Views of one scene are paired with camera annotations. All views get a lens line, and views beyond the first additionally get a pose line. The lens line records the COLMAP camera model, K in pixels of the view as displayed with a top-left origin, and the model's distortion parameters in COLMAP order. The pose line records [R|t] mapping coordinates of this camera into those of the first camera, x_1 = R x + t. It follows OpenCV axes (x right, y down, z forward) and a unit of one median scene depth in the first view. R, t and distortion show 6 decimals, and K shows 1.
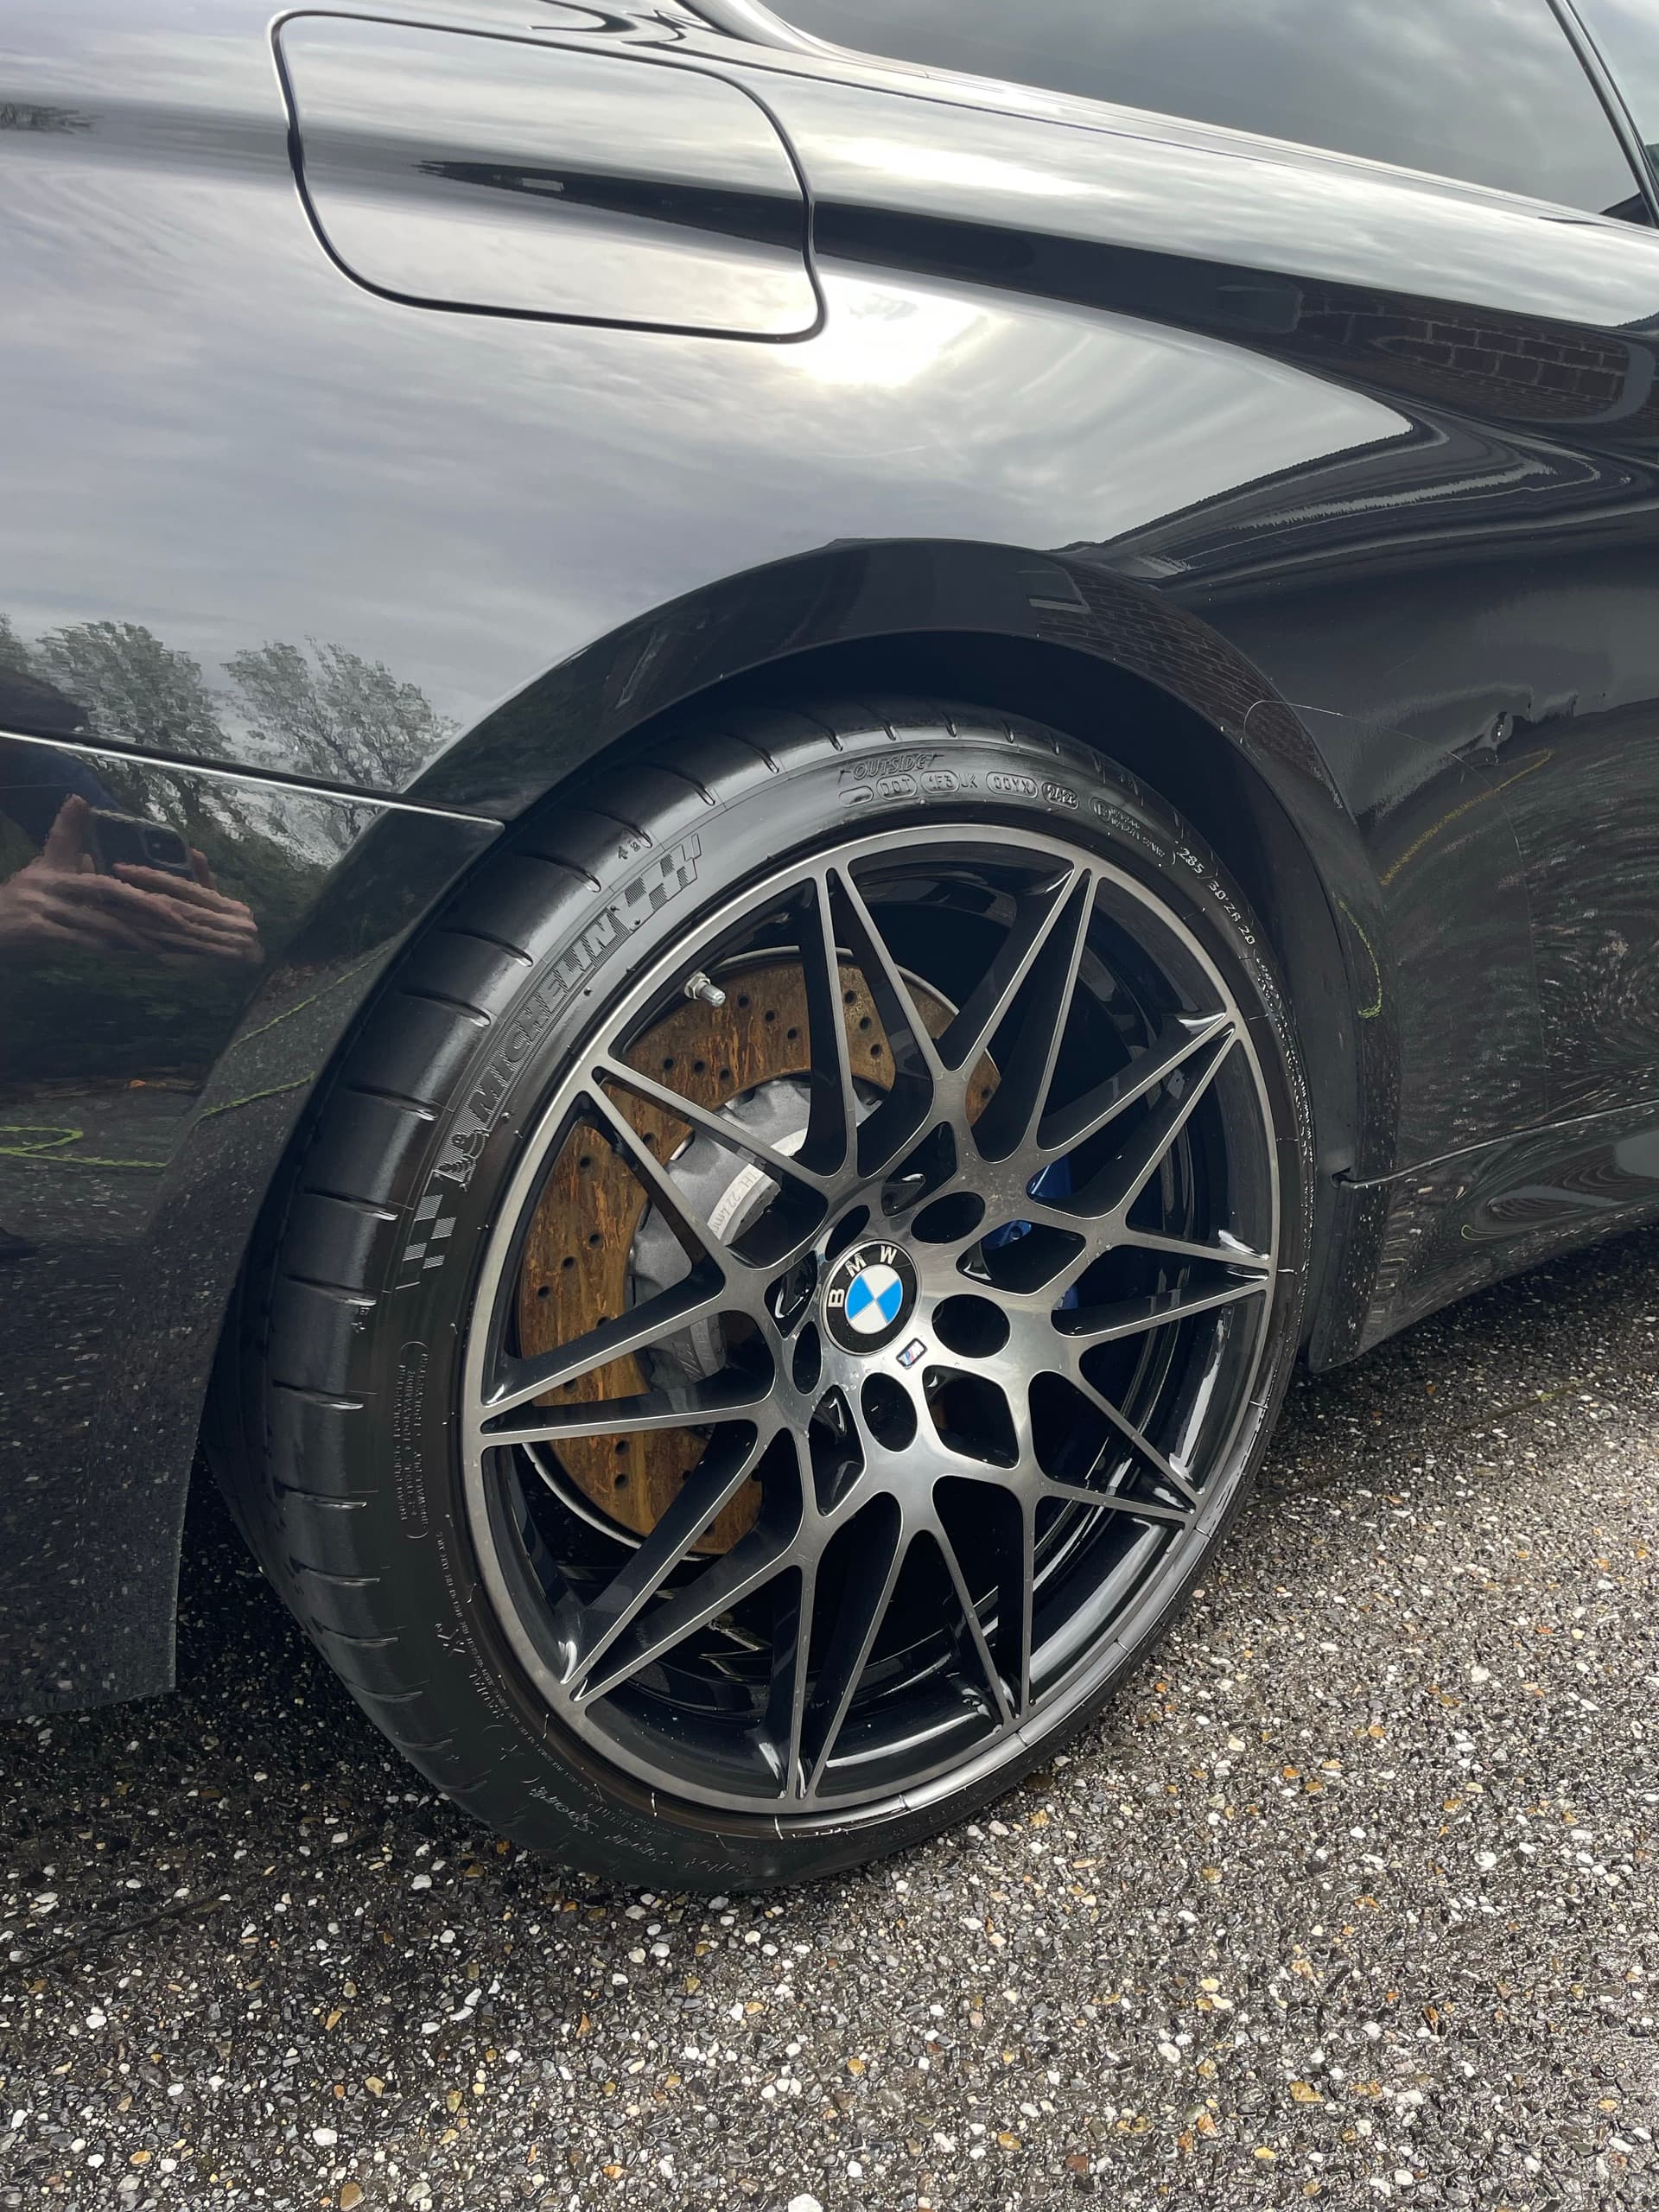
lens RADIAL K [[1847.8, 0, 829.5], [0, 1847.8, 1106.0], [0, 0, 1]] dist [0.089461, -0.001815]
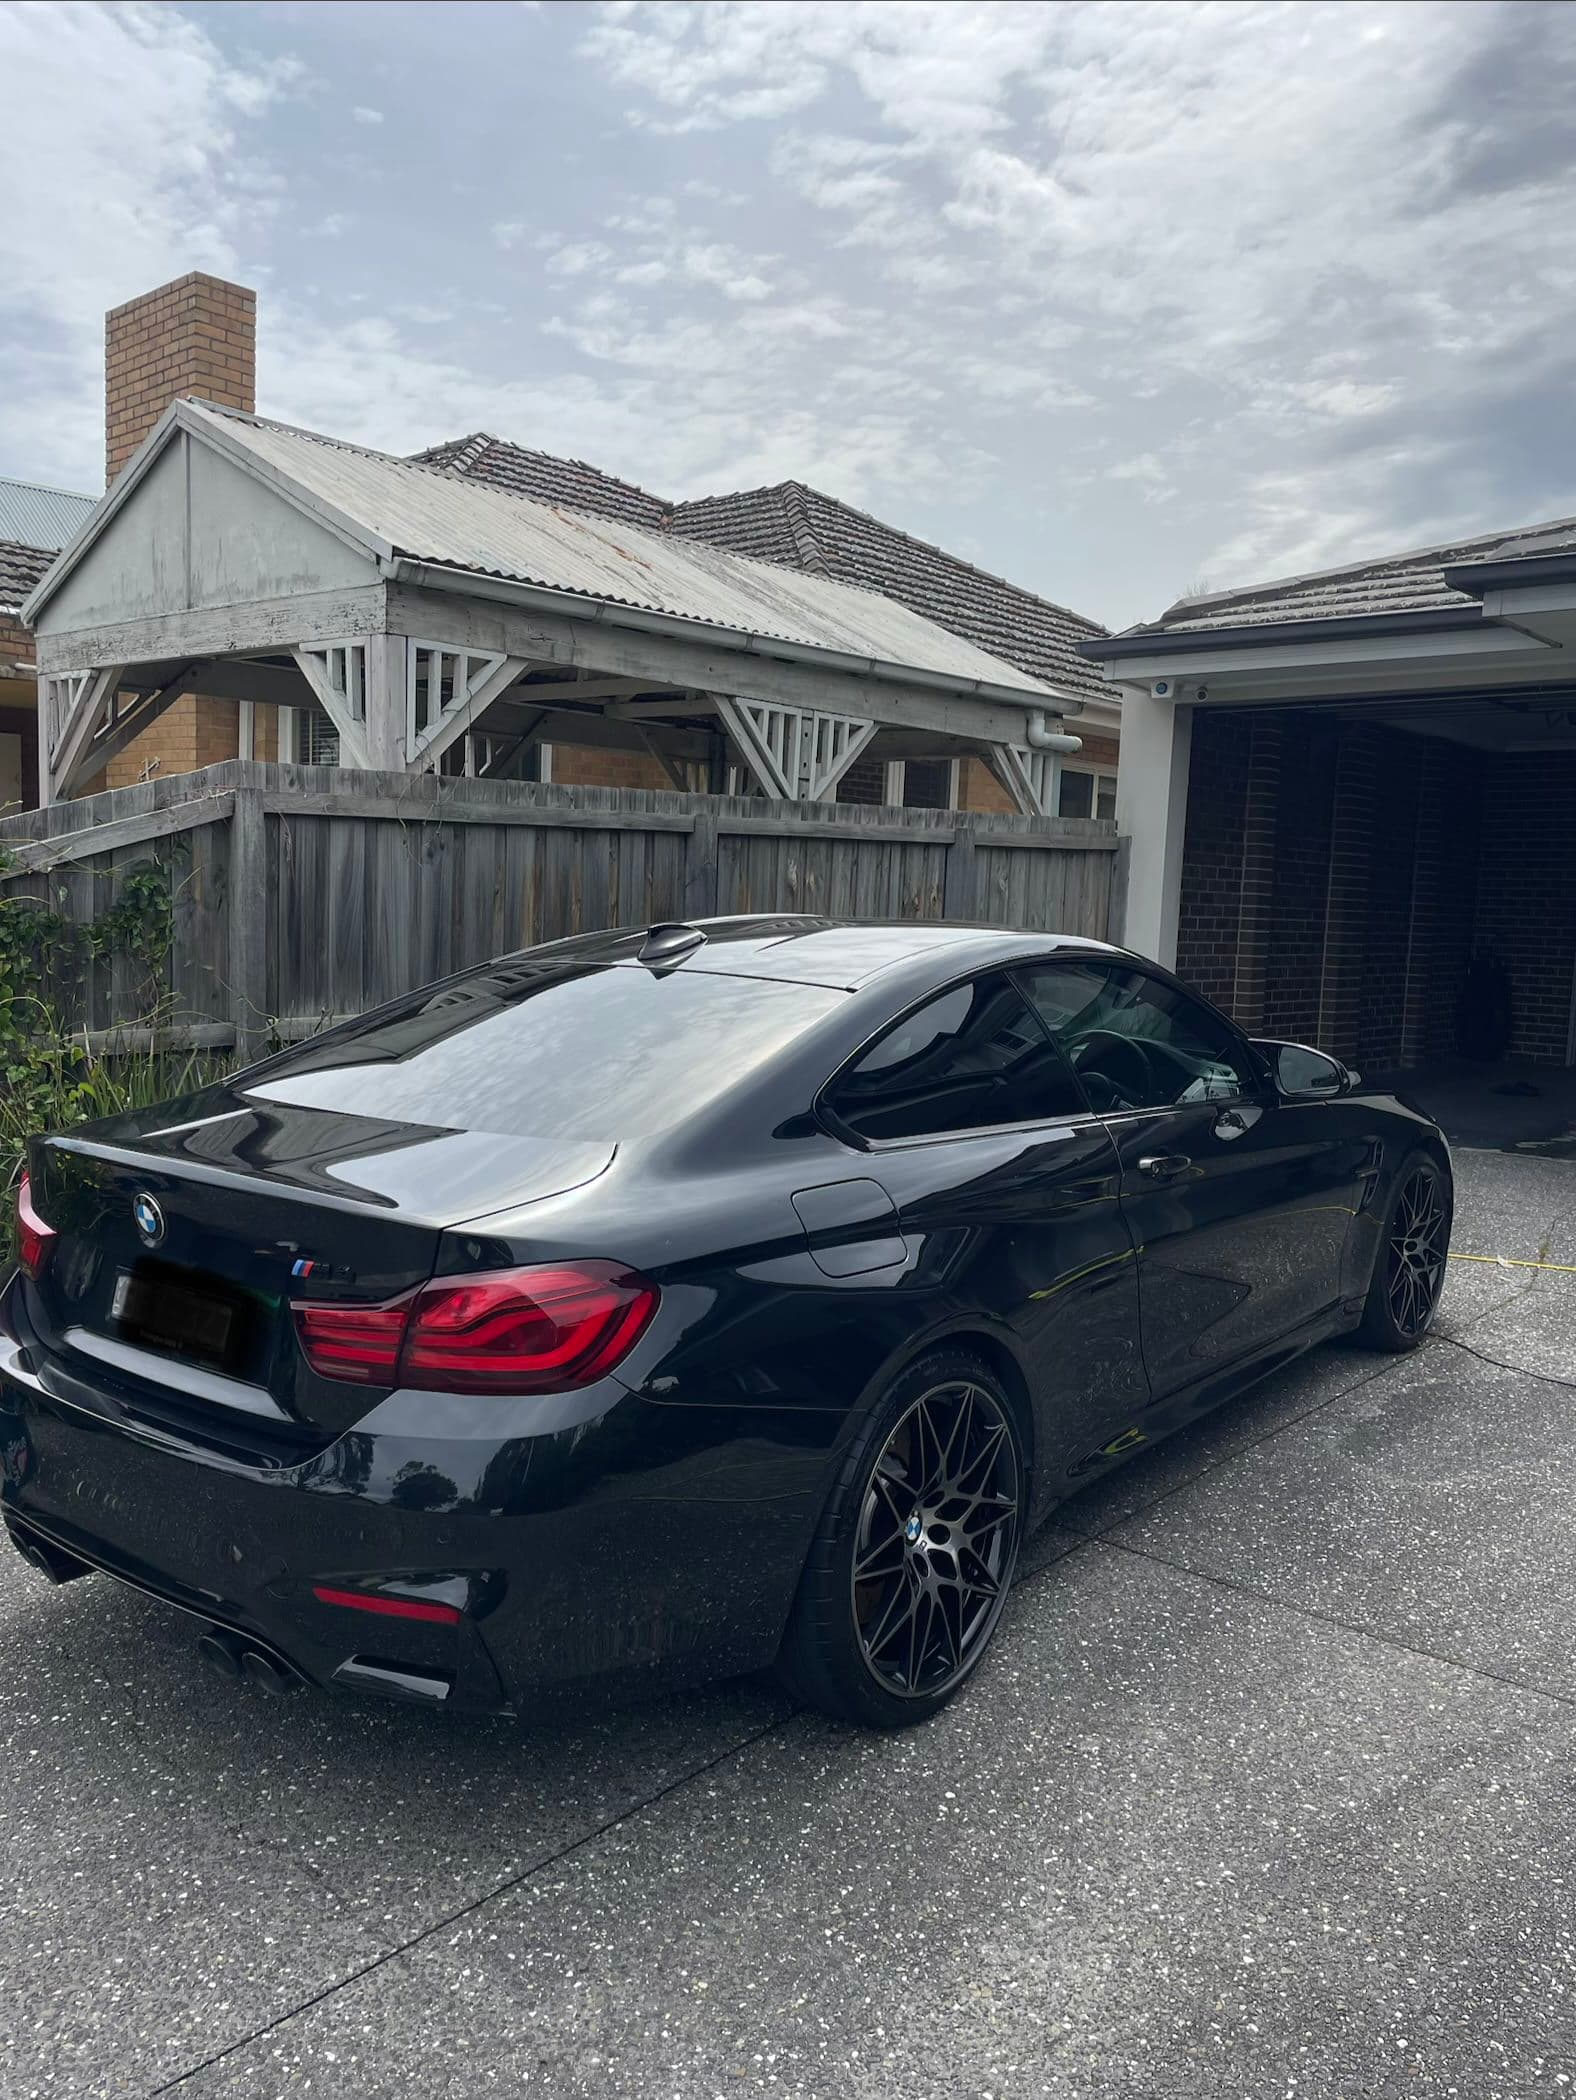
lens RADIAL K [[1754.3, 0, 788.0], [0, 1754.3, 1050.0], [0, 0, 1]] dist [0.089461, -0.001815]
pose [[0.958084, -0.020387, 0.285760, -1.009070], [0.063721, 0.987643, -0.143180, -0.279044], [-0.279310, 0.155387, 0.947545, -1.890609]]
